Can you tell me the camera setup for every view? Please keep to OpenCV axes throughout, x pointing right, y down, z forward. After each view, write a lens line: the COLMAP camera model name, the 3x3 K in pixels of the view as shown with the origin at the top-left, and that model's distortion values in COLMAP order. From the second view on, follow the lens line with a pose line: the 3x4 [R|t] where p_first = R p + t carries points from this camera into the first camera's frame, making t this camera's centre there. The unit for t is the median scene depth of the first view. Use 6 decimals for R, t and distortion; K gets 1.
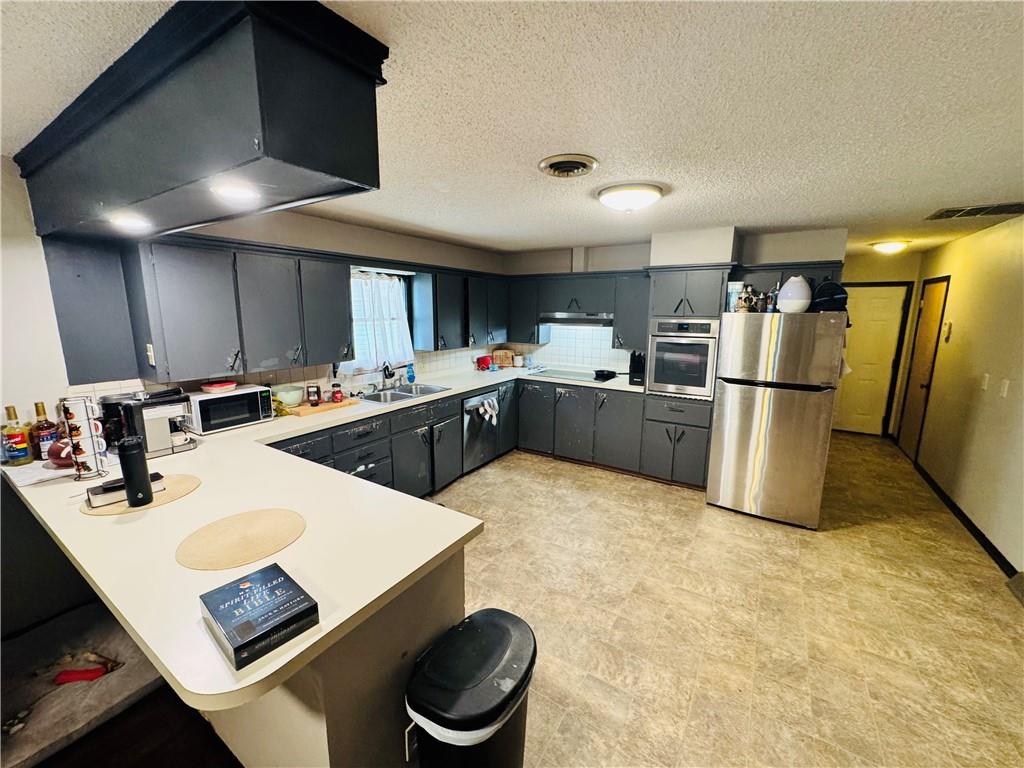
lens RADIAL K [[411.7, 0, 512.0], [0, 411.7, 384.0], [0, 0, 1]] dist [0.000483, 0.000047]
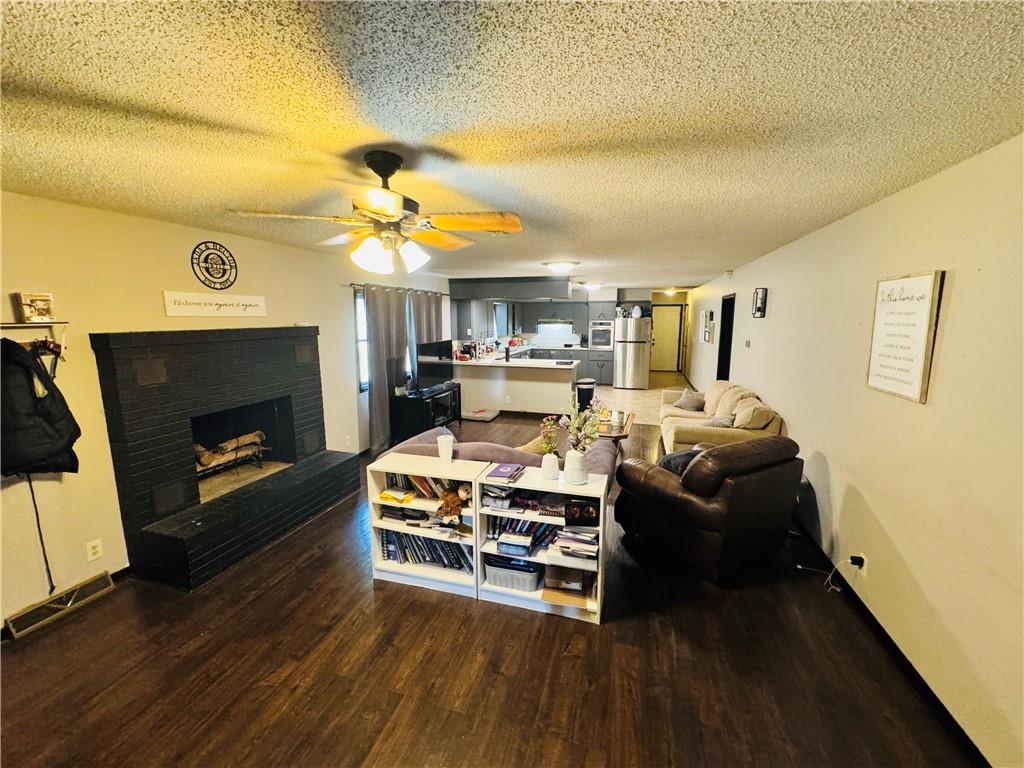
lens RADIAL K [[411.7, 0, 512.0], [0, 411.7, 384.0], [0, 0, 1]] dist [0.000483, 0.000047]
pose [[0.958525, -0.054088, 0.279828, -0.898431], [0.059805, 0.998139, -0.011927, 0.246363], [-0.278663, 0.028168, 0.959976, -1.373163]]
